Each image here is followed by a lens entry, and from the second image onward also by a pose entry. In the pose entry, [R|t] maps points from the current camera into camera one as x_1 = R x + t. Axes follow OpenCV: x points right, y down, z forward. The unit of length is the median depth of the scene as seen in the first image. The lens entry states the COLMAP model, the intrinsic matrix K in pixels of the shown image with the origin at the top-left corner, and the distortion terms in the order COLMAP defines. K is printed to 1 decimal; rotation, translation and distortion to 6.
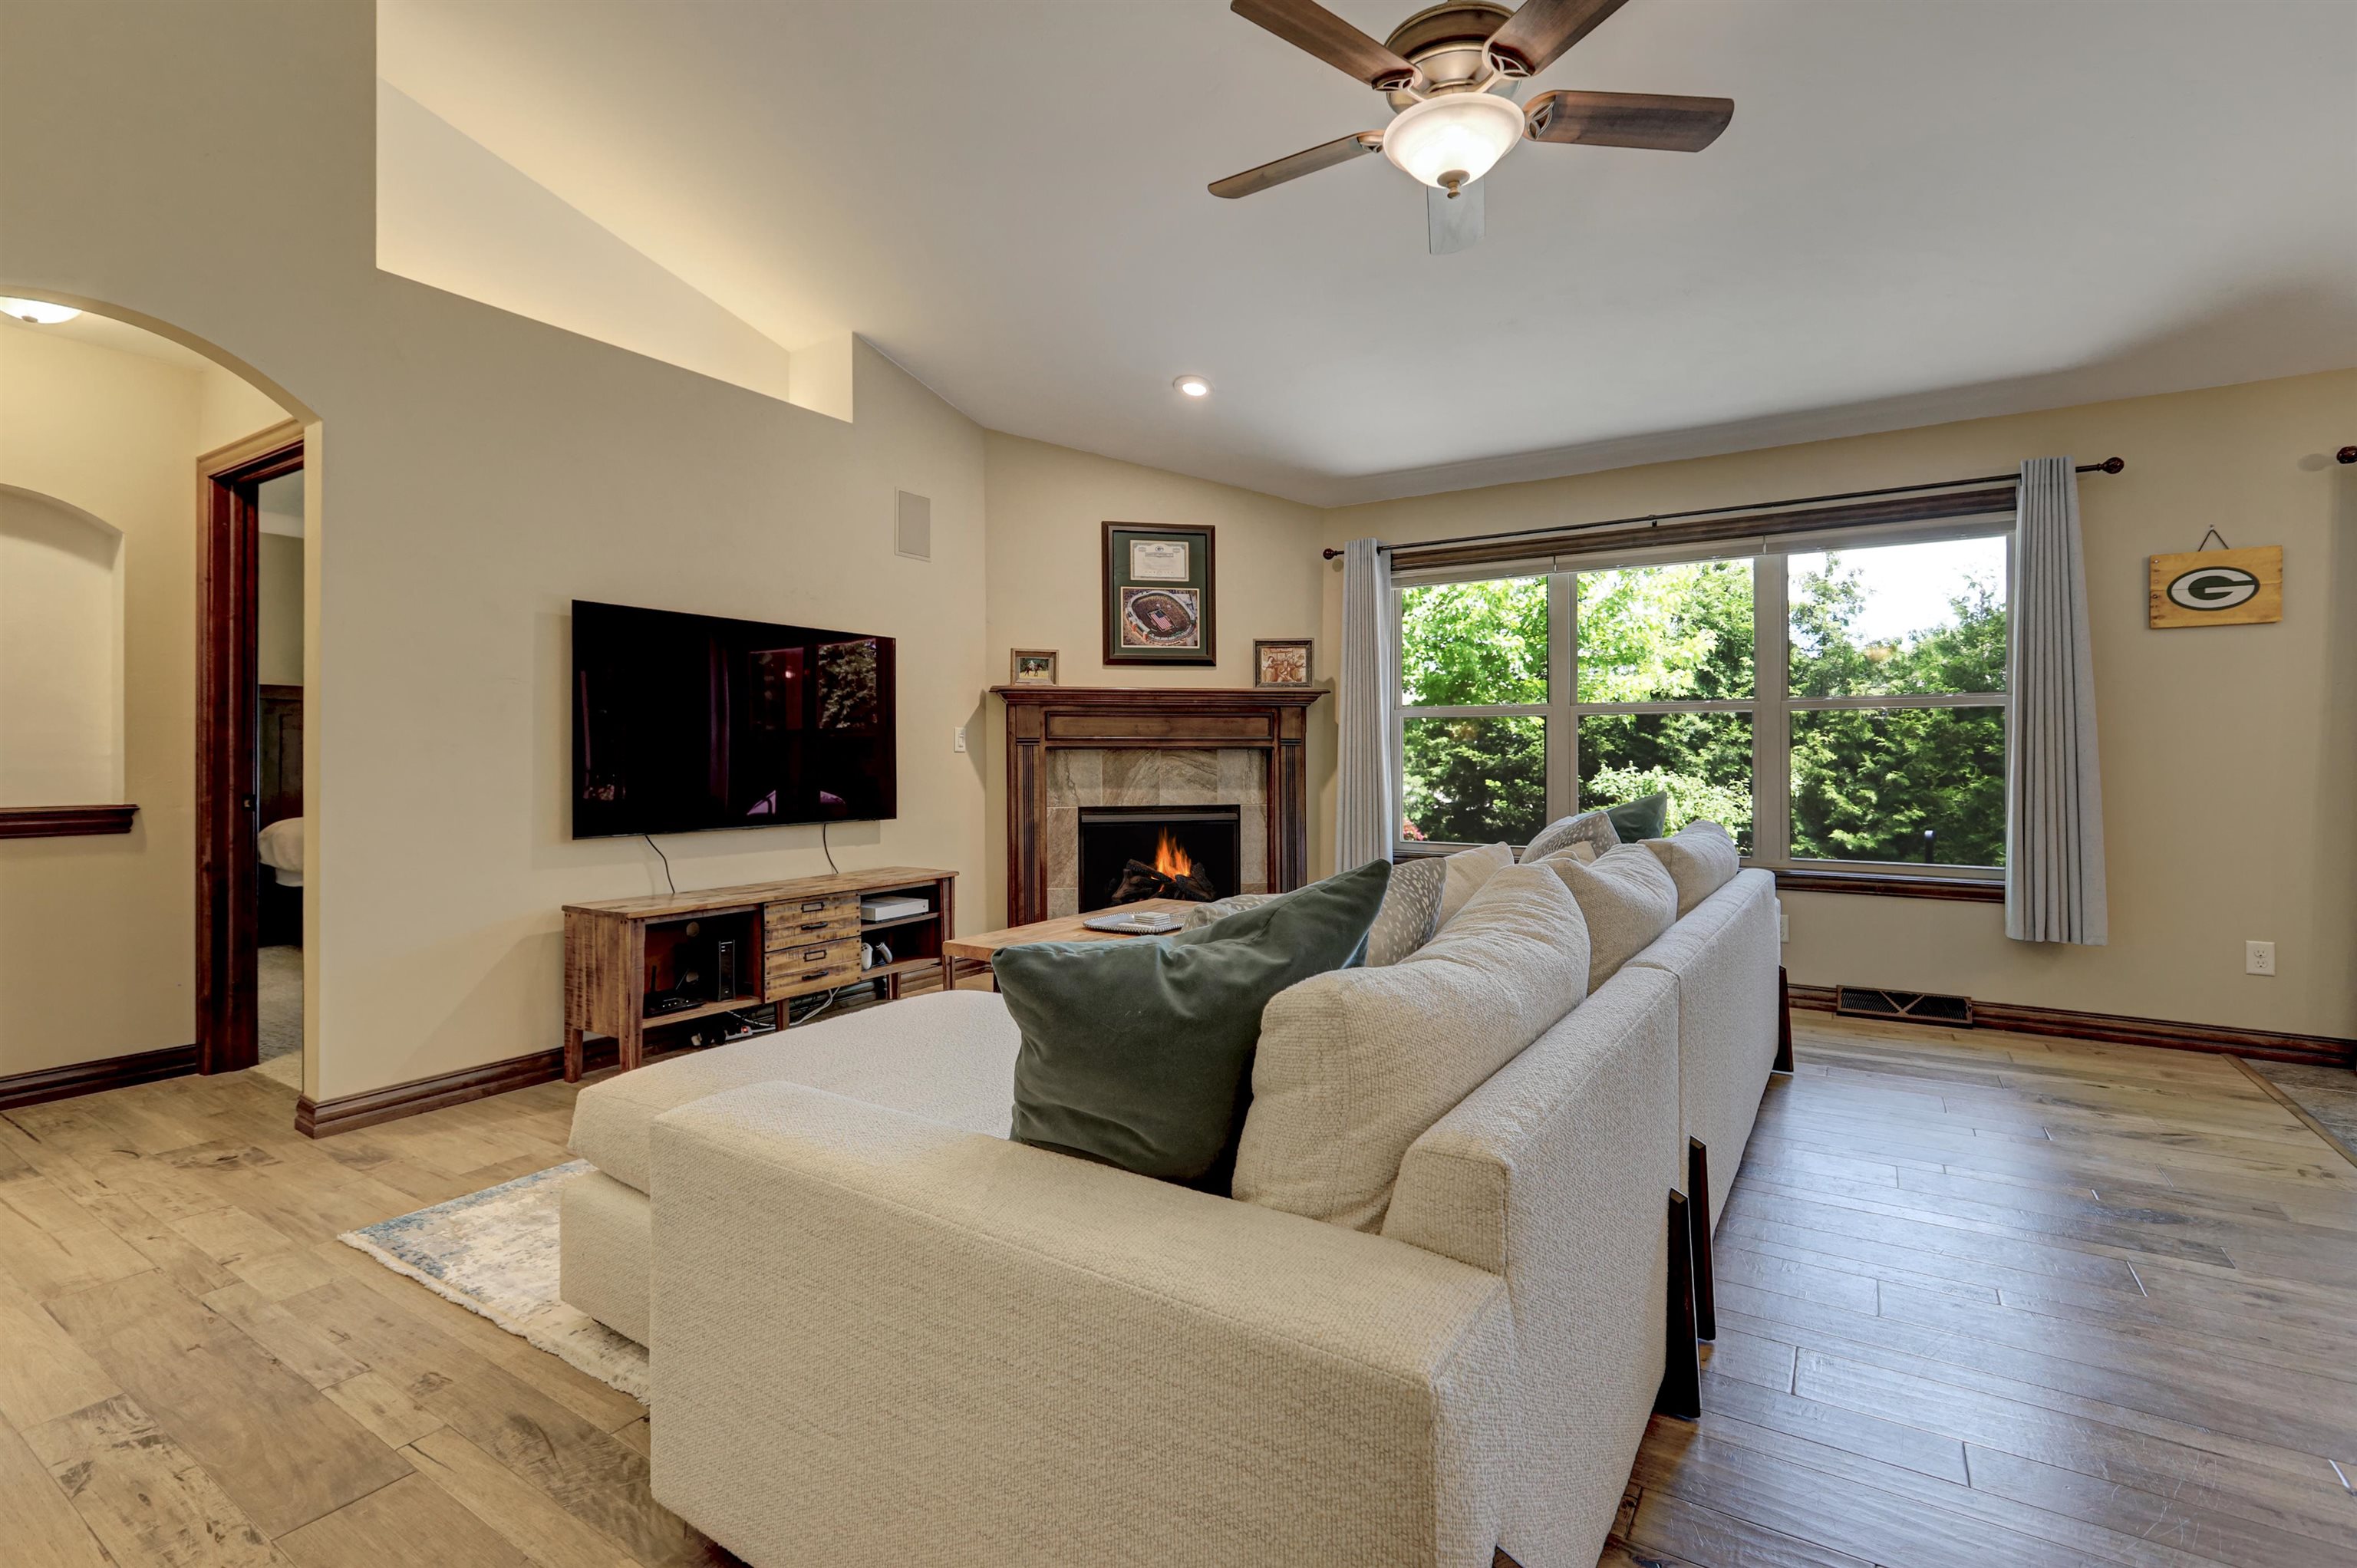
lens RADIAL K [[1055.7, 0, 1195.4], [0, 1055.7, 732.3], [0, 0, 1]] dist [-0.001428, 0.001820]
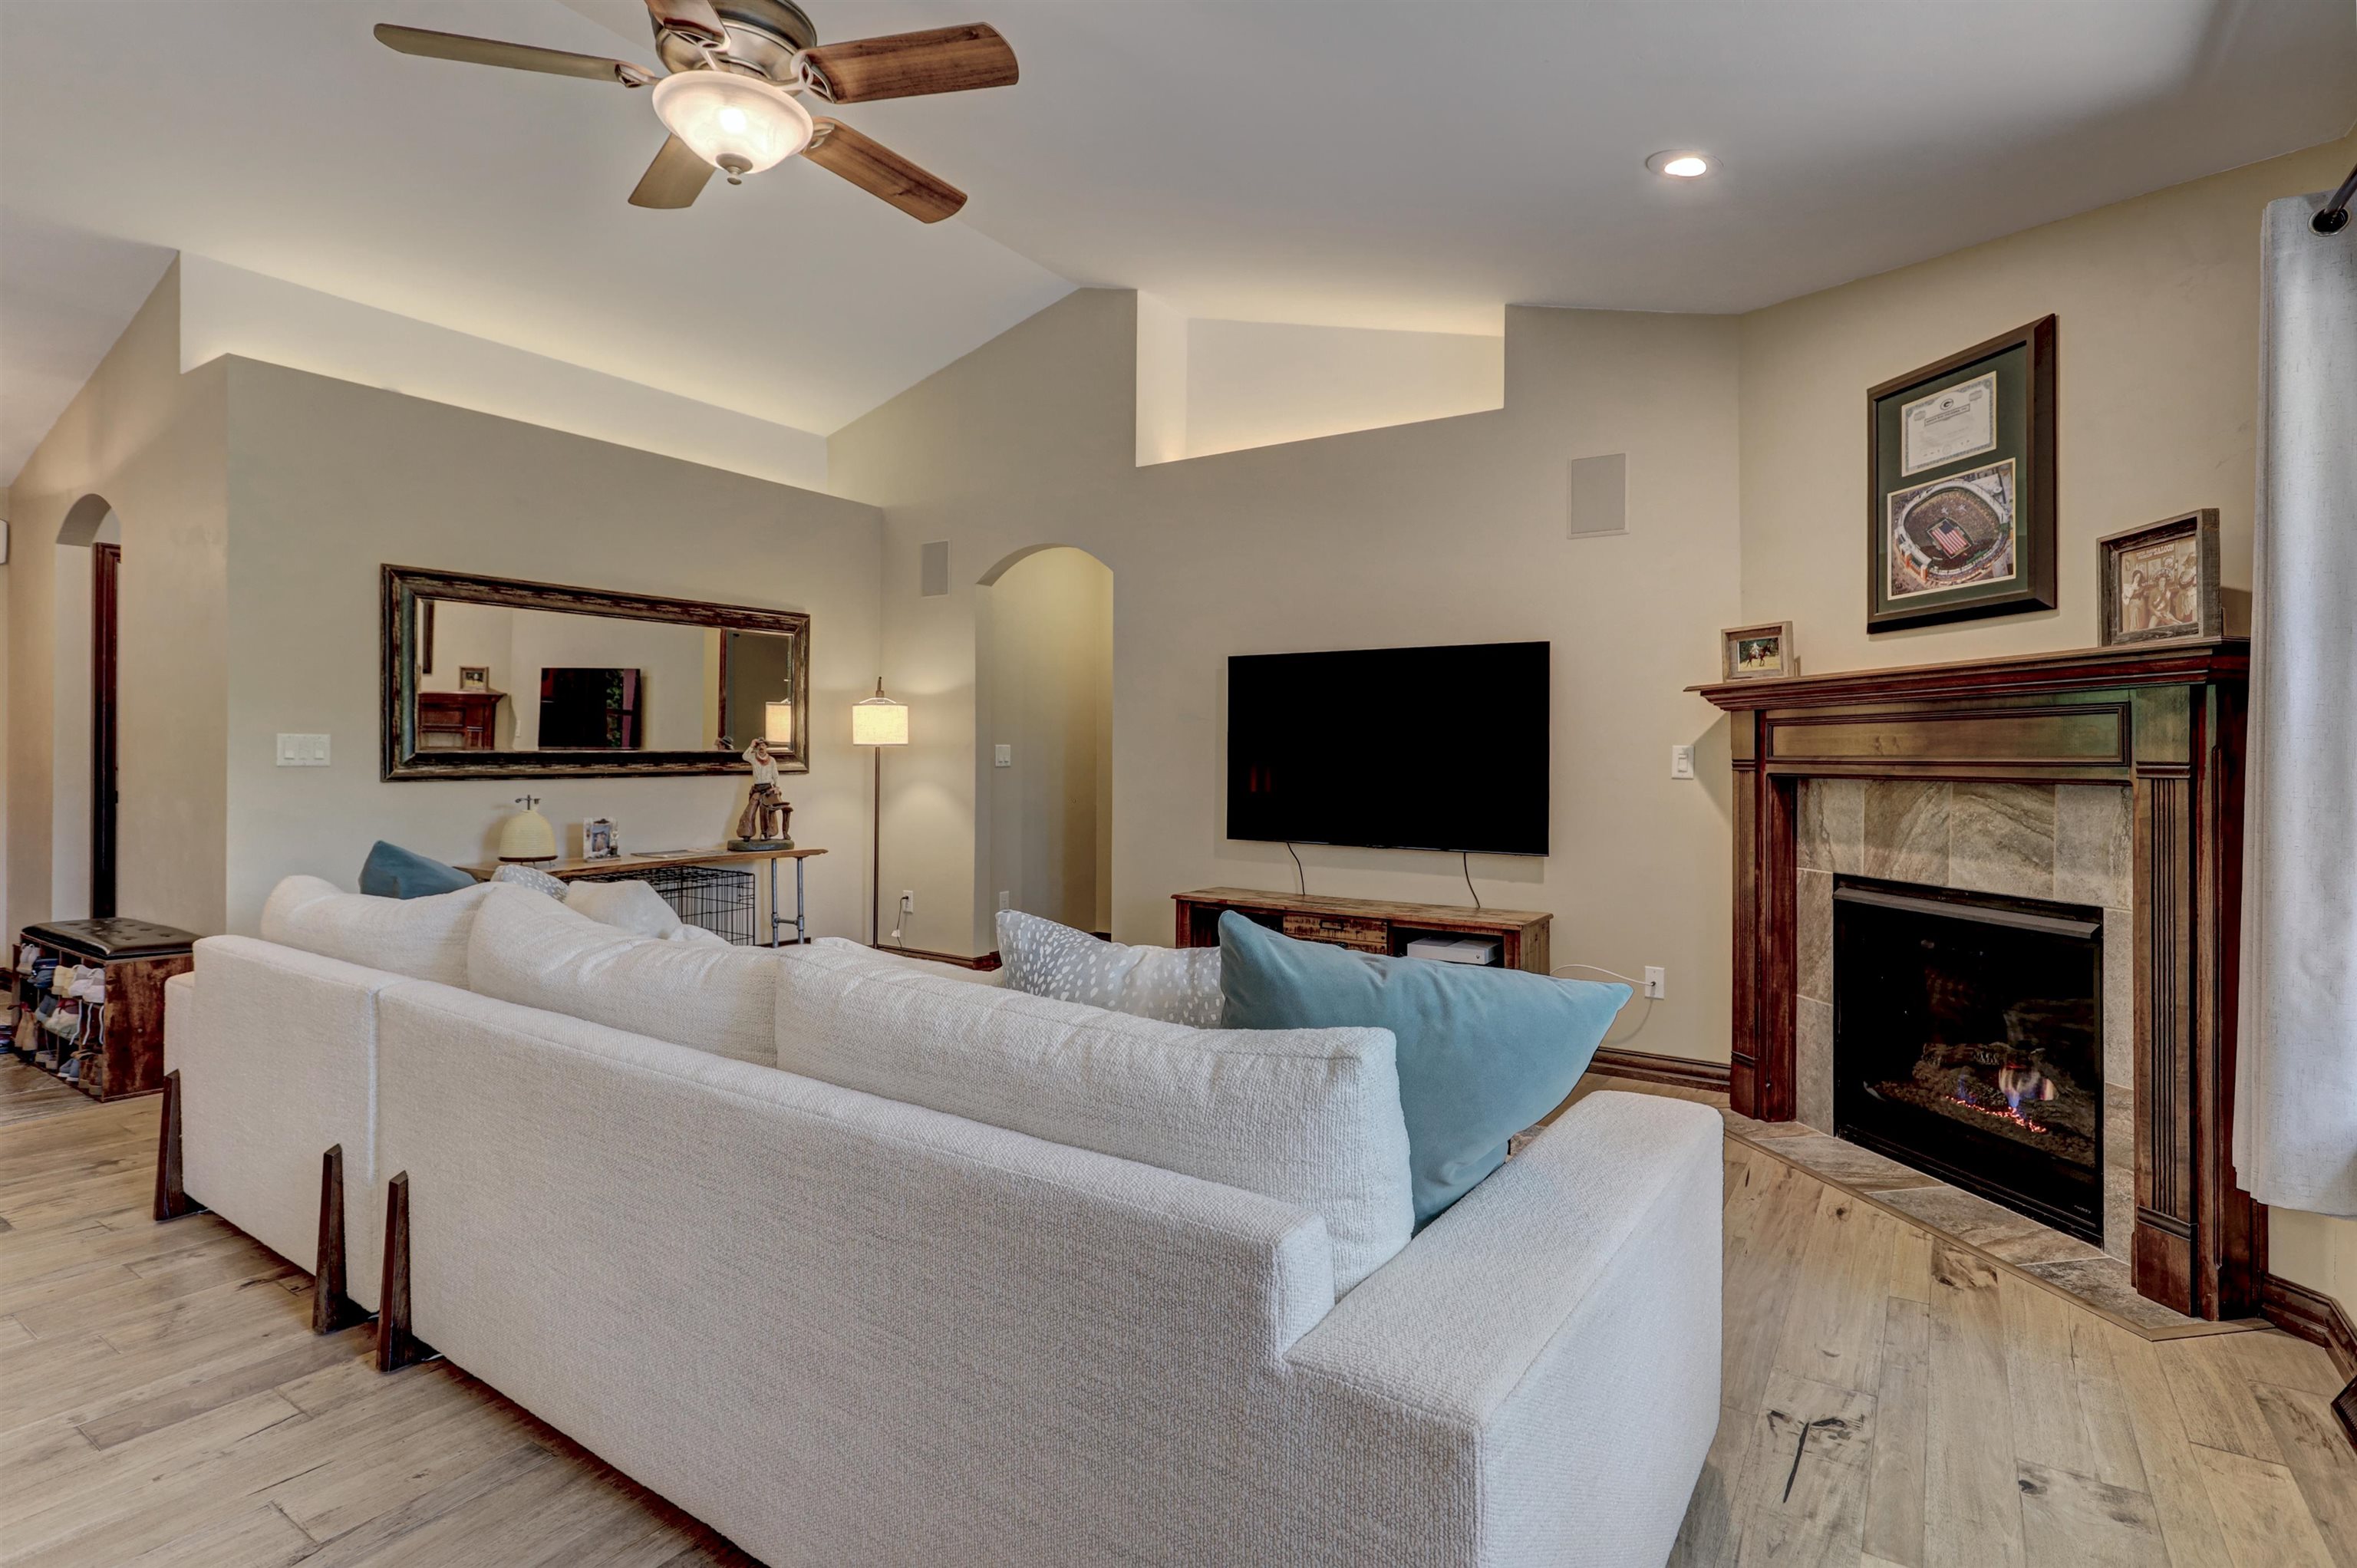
lens RADIAL K [[1169.6, 0, 1174.9], [0, 1169.6, 760.6], [0, 0, 1]] dist [-0.003658, -0.000557]
pose [[-0.023924, 0.002853, -0.999710, 0.566307], [0.011897, 0.999926, 0.002569, -0.000453], [0.999643, -0.011833, -0.023956, 0.628841]]
